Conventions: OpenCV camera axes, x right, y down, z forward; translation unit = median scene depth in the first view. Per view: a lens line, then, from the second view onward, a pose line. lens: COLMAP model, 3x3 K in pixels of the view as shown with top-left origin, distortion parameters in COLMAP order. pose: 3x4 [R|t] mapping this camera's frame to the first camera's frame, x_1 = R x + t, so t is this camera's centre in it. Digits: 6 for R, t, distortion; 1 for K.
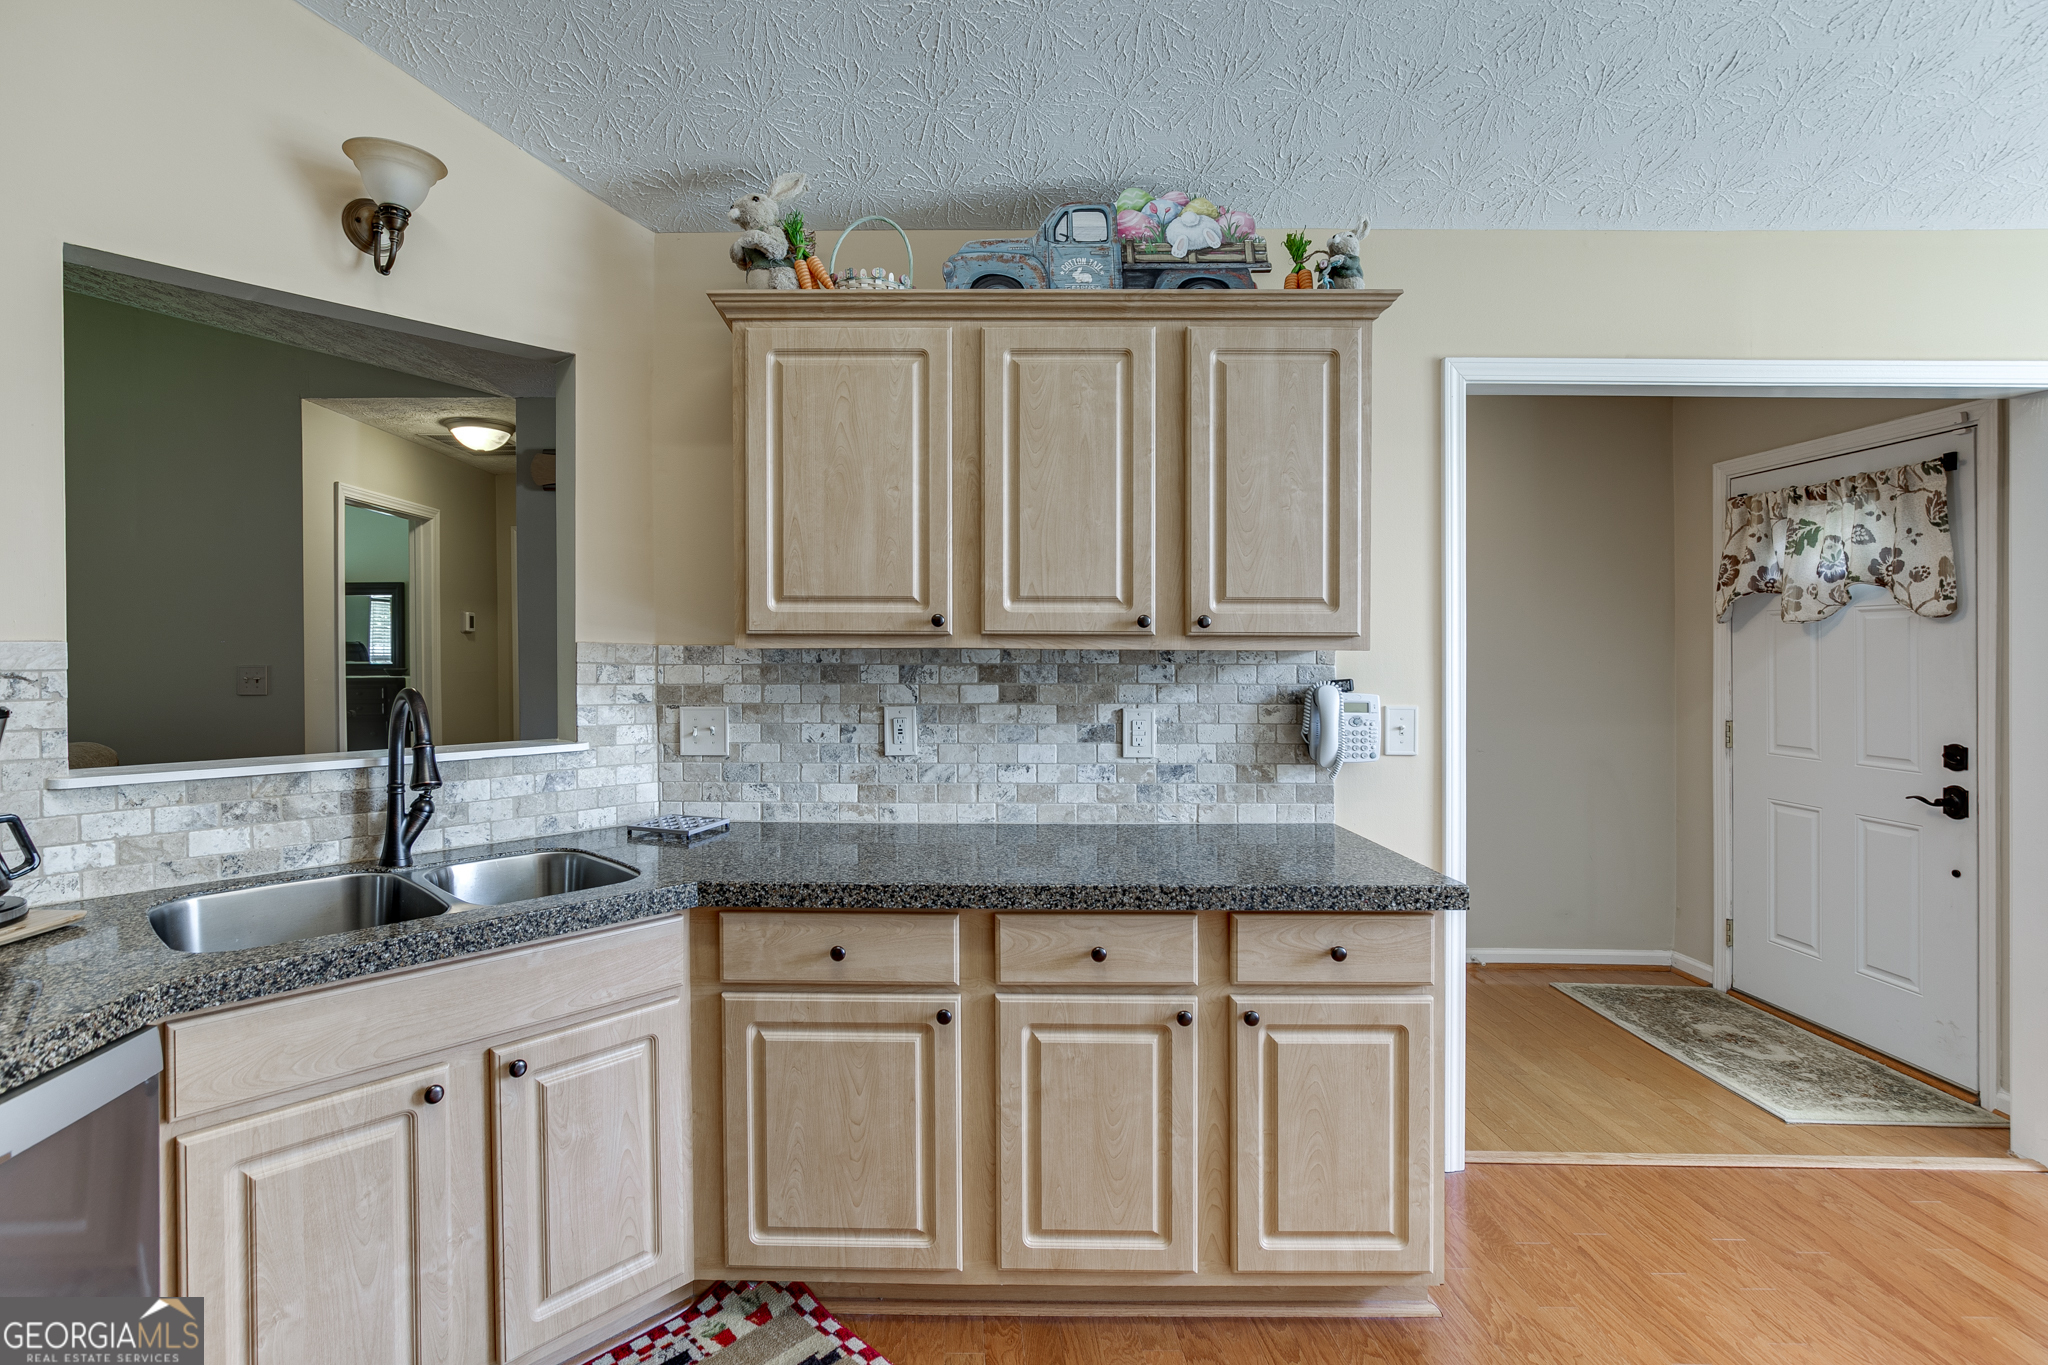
lens RADIAL K [[962.9, 0, 932.8], [0, 962.9, 654.0], [0, 0, 1]] dist [-0.011158, 0.001328]
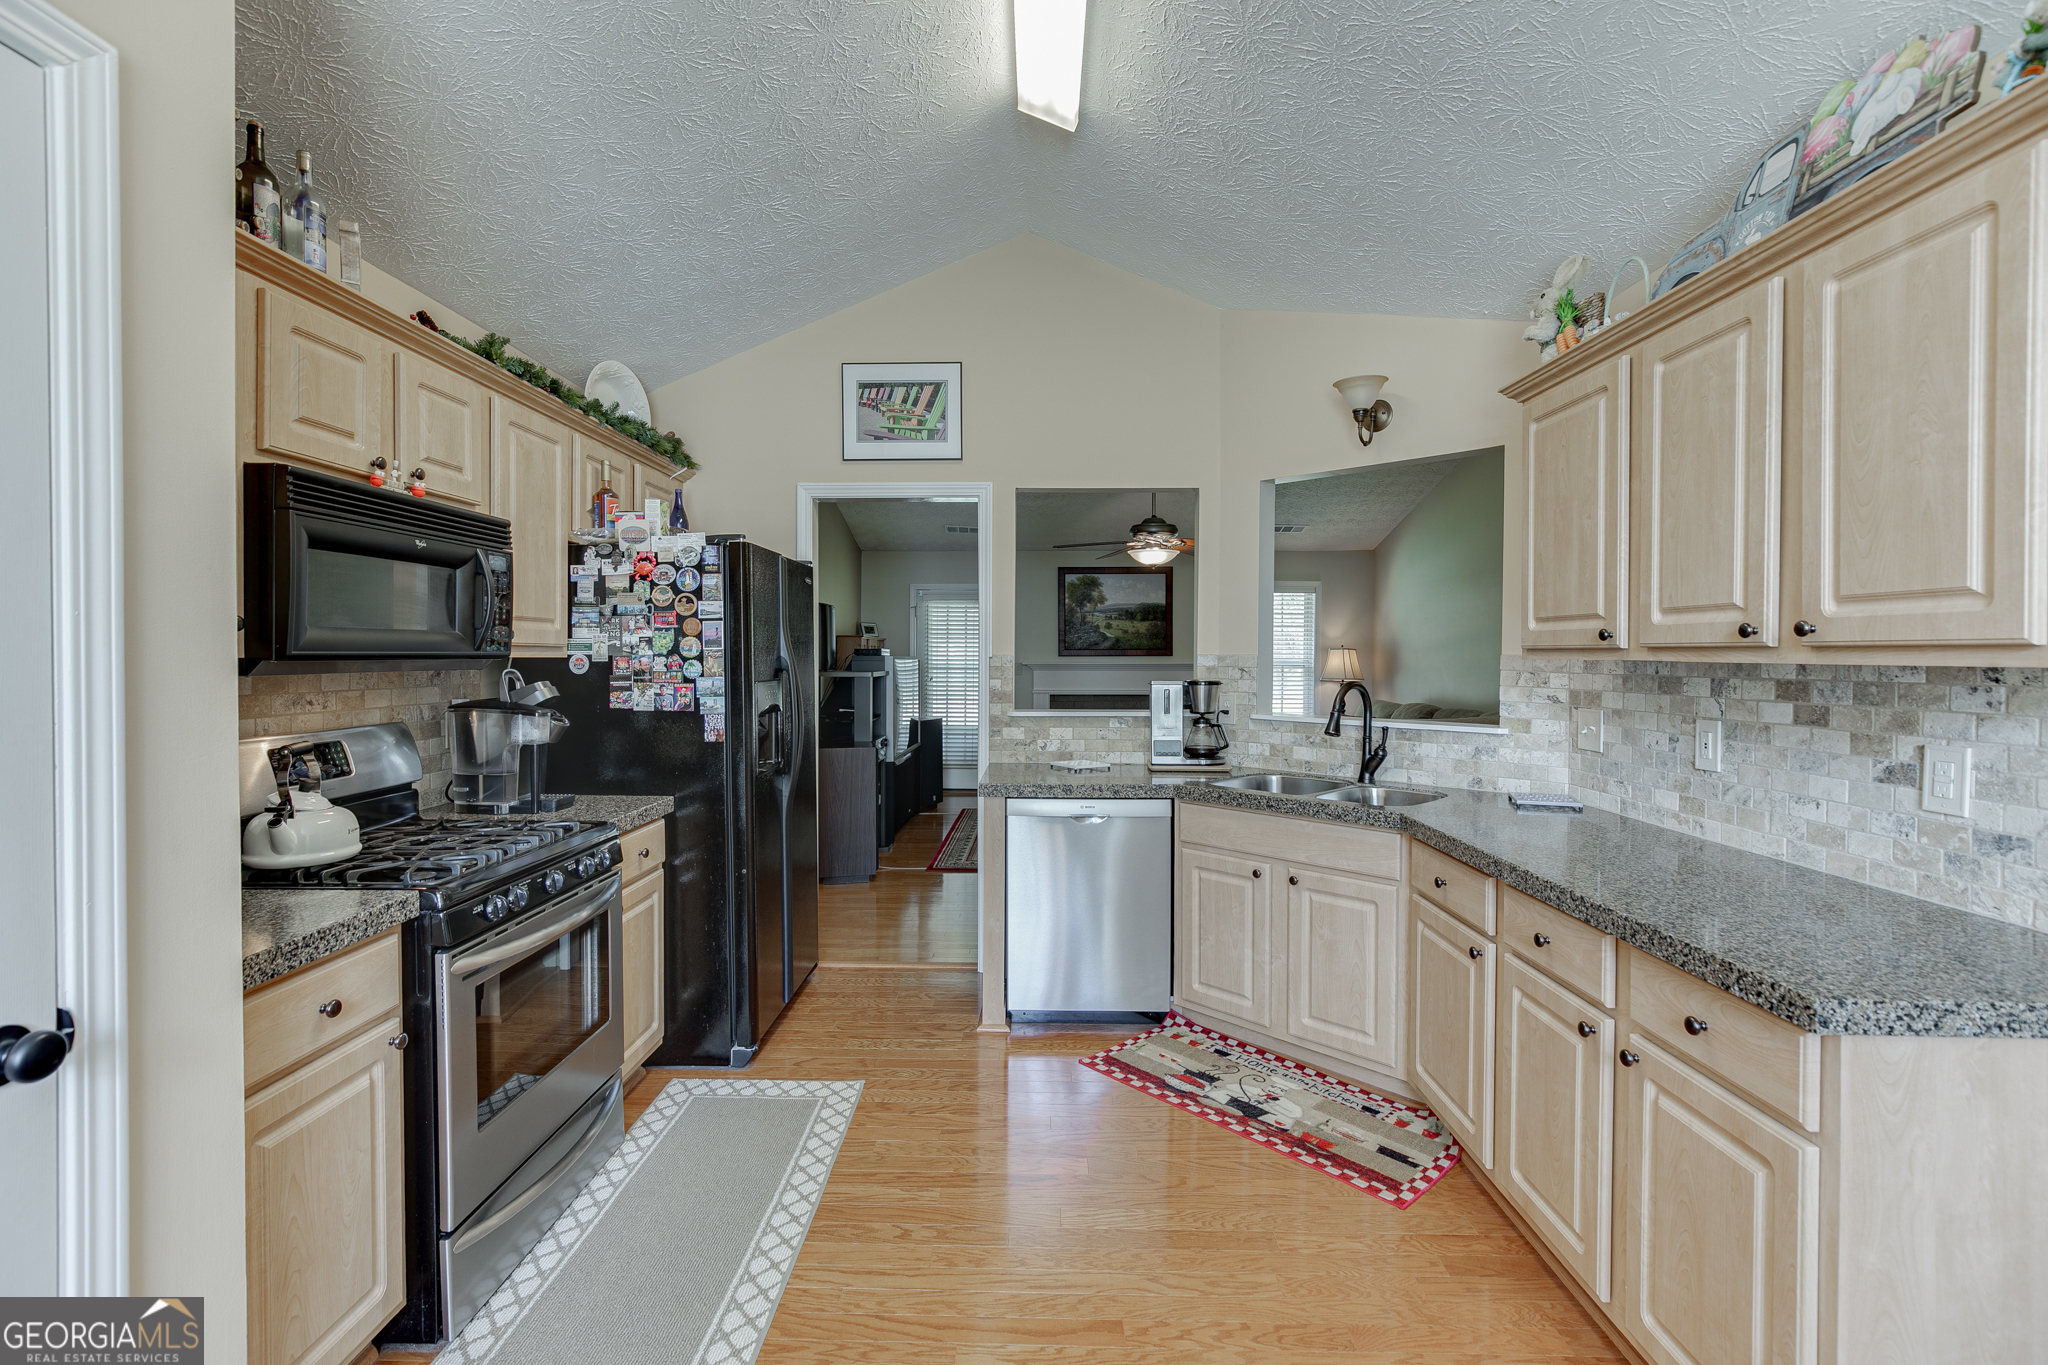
lens RADIAL K [[923.3, 0, 1018.8], [0, 923.3, 666.8], [0, 0, 1]] dist [-0.016055, 0.005778]
pose [[-0.012580, 0.011103, -0.999859, 0.908897], [-0.010304, 0.999884, 0.011233, -0.003225], [0.999868, 0.010444, -0.012464, 0.309808]]
